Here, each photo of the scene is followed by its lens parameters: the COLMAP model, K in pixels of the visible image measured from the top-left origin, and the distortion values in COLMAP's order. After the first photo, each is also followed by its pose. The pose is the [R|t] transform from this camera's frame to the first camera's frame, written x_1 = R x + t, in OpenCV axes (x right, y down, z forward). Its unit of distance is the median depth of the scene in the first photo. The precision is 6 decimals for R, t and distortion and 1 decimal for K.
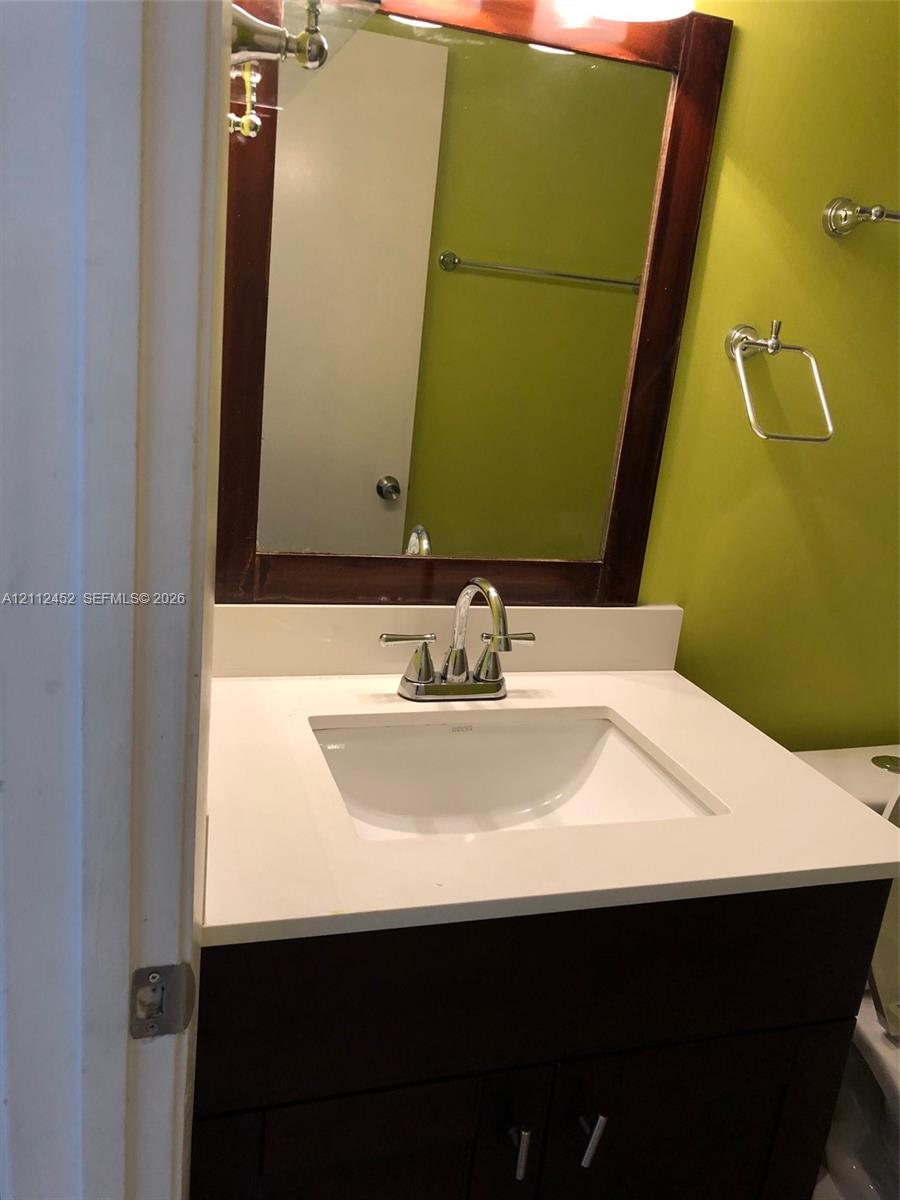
lens RADIAL K [[999.0, 0, 450.0], [0, 999.0, 600.0], [0, 0, 1]] dist [0.000842, -0.000213]
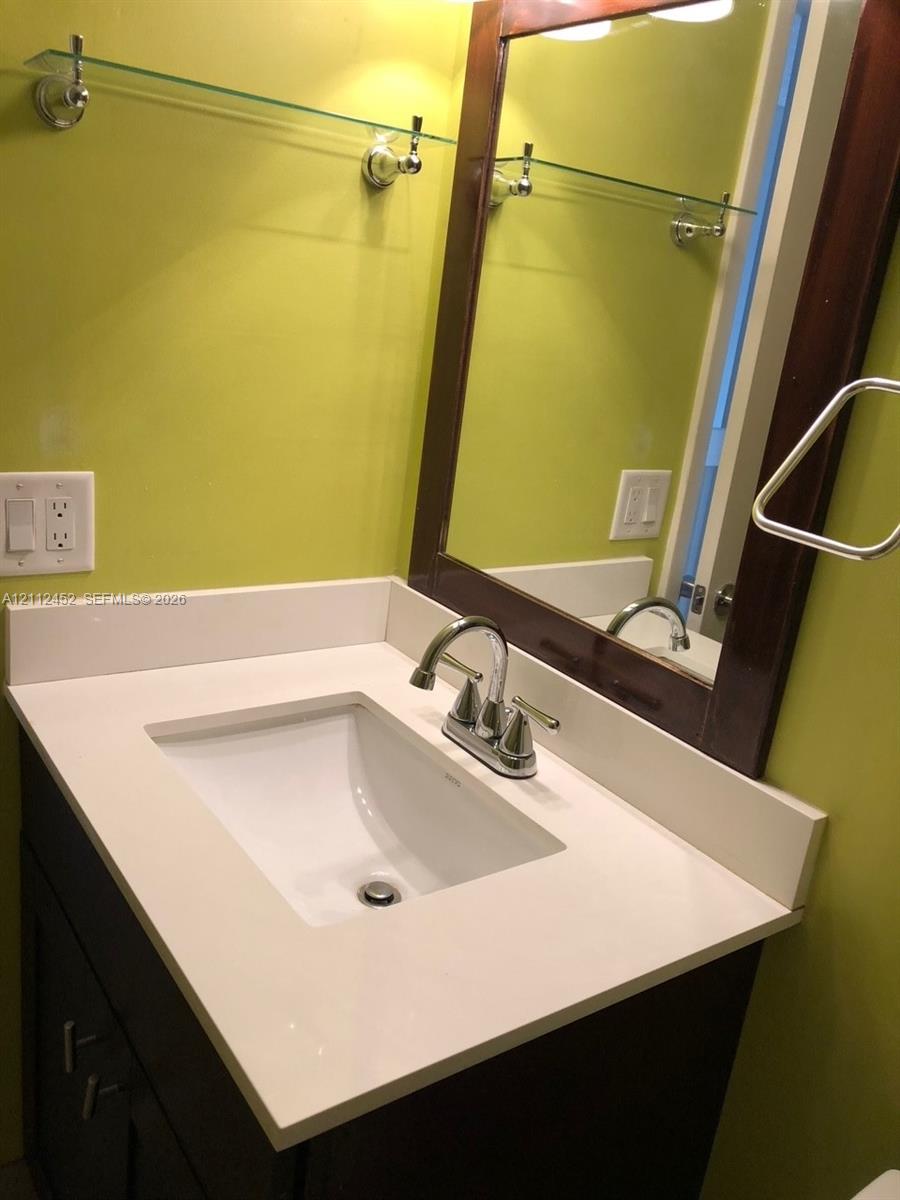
lens RADIAL K [[985.3, 0, 450.0], [0, 985.3, 600.0], [0, 0, 1]] dist [0.000913, 0.000242]
pose [[0.301436, 0.220854, -0.927556, 0.779026], [-0.355522, 0.928685, 0.105586, -0.112135], [0.884726, 0.297939, 0.358457, 0.612187]]
